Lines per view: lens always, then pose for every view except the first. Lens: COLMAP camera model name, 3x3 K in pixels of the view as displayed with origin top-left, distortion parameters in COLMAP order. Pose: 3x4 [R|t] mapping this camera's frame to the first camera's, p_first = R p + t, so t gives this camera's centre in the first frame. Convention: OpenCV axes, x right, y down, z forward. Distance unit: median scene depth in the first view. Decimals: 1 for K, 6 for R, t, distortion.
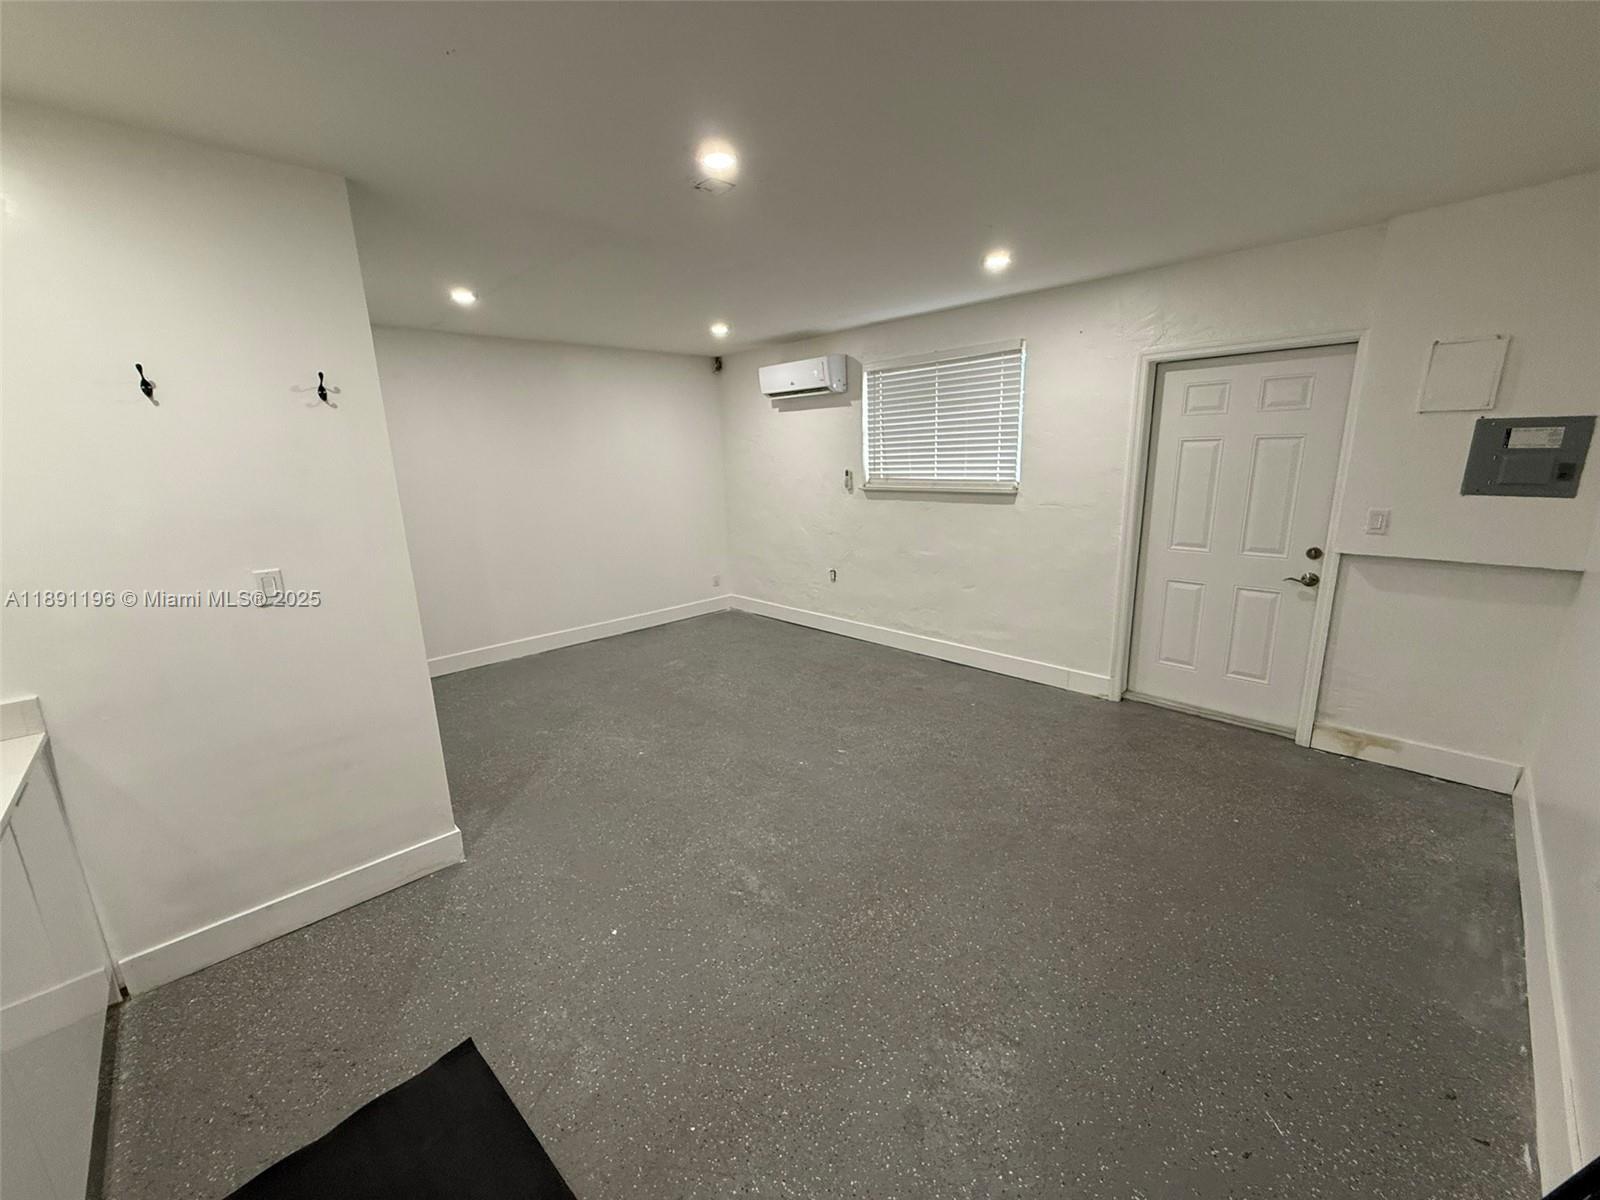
lens RADIAL K [[638.6, 0, 794.7], [0, 638.6, 595.3], [0, 0, 1]] dist [-0.000539, 0.000397]
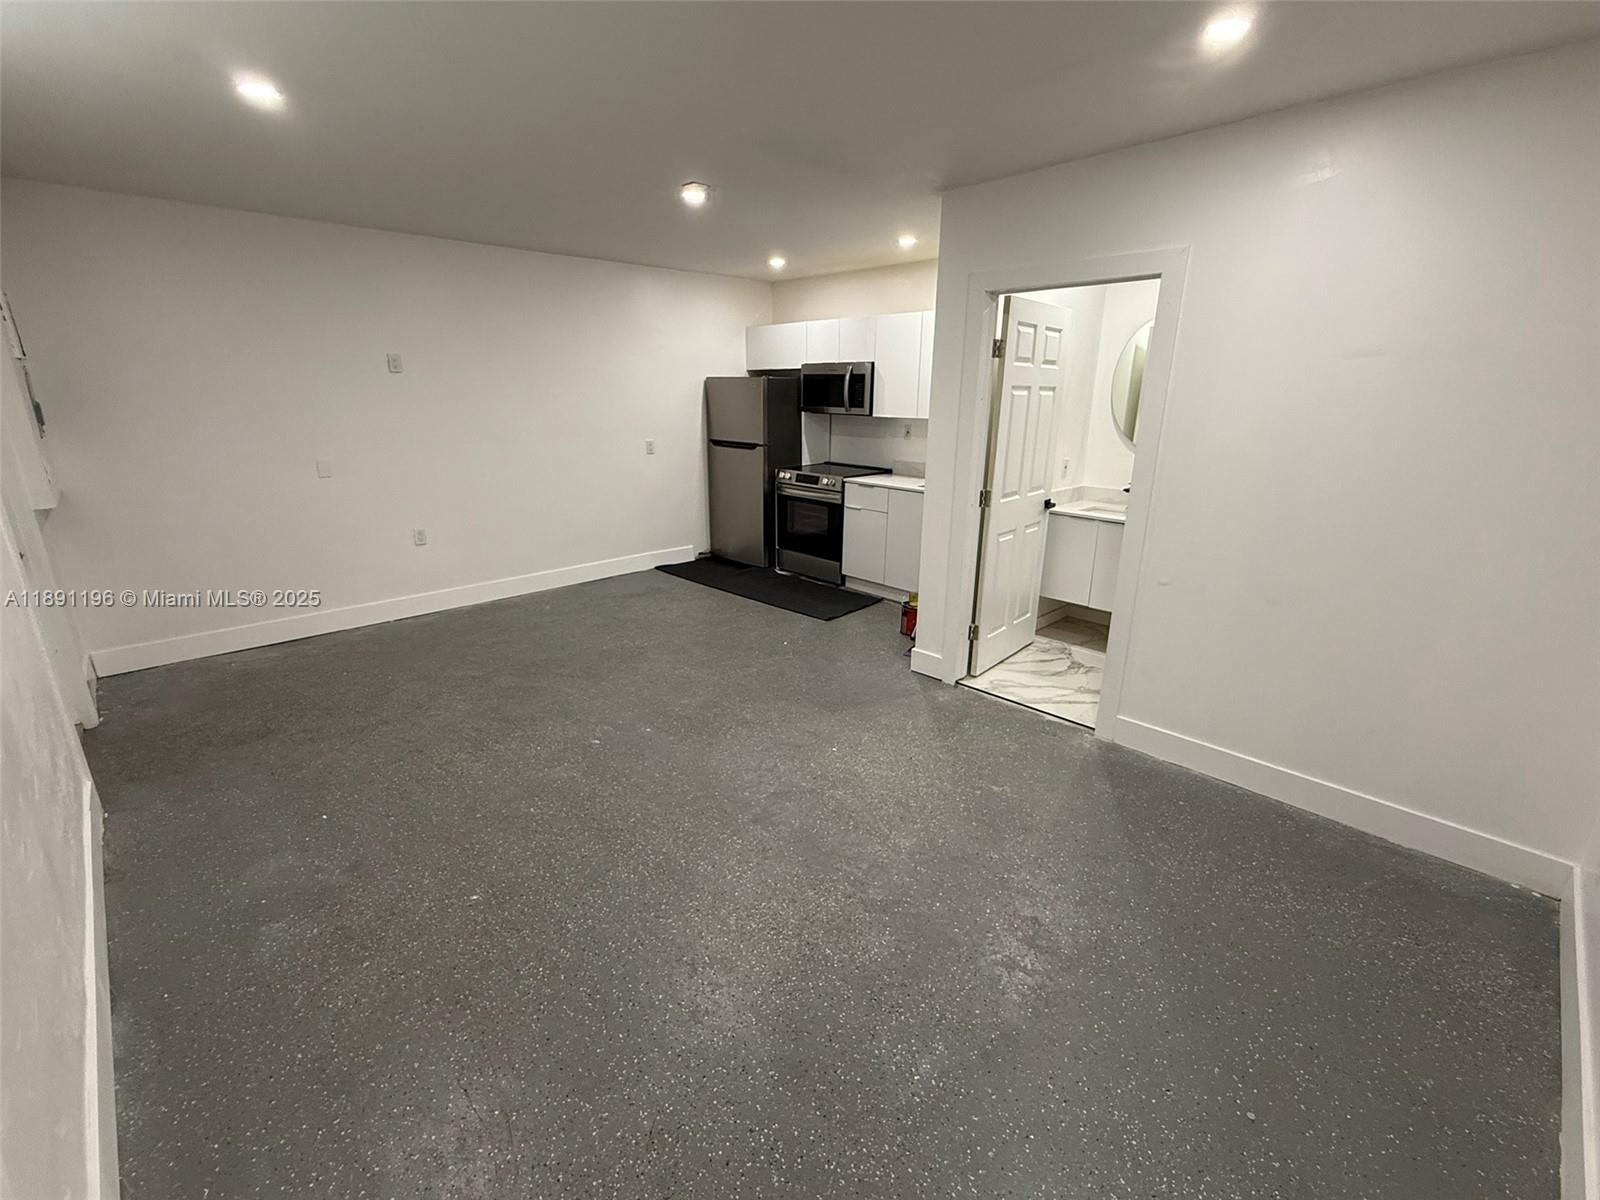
lens RADIAL K [[702.1, 0, 802.0], [0, 702.1, 606.4], [0, 0, 1]] dist [0.003432, -0.000188]
pose [[-0.999600, 0.026528, -0.009811, -0.206196], [0.018096, 0.866427, 0.498976, -0.393883], [0.021737, 0.498599, -0.866560, 1.804183]]
